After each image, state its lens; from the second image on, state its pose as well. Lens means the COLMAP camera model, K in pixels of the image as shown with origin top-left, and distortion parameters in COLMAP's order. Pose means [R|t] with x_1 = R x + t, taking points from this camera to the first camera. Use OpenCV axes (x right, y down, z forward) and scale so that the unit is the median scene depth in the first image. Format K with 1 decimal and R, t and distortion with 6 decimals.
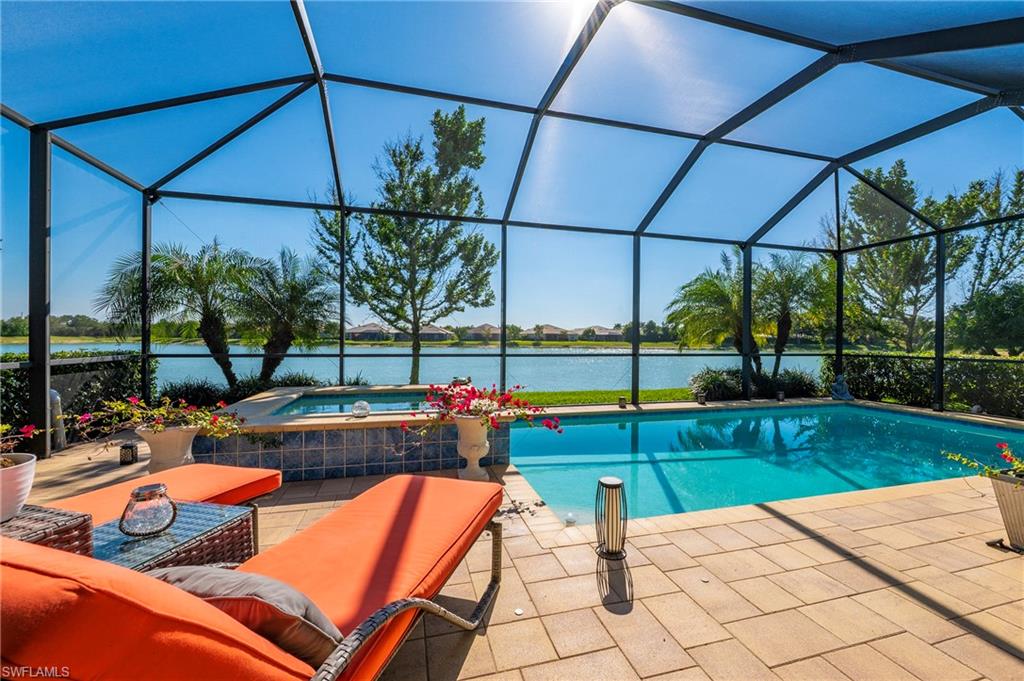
lens RADIAL K [[410.0, 0, 516.2], [0, 410.0, 332.4], [0, 0, 1]] dist [-0.012233, -0.000265]
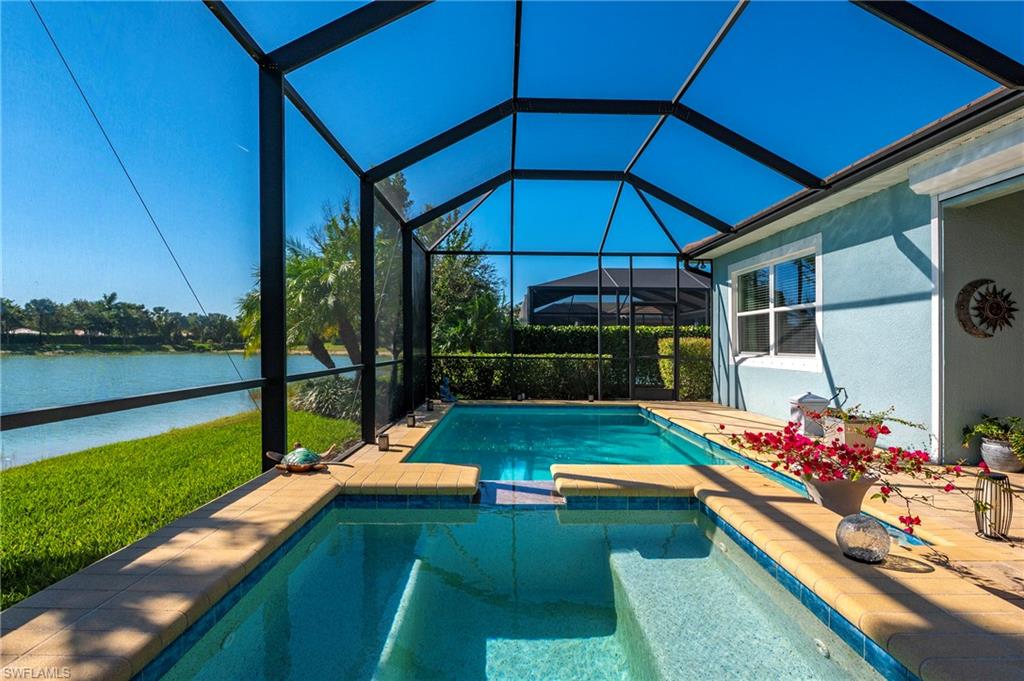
lens RADIAL K [[528.8, 0, 505.1], [0, 528.8, 345.0], [0, 0, 1]] dist [-0.001174, 0.000363]
pose [[0.247898, -0.010255, 0.968732, -0.382651], [-0.020377, 0.999668, 0.015797, 0.001350], [-0.968572, -0.023656, 0.247607, 0.483920]]
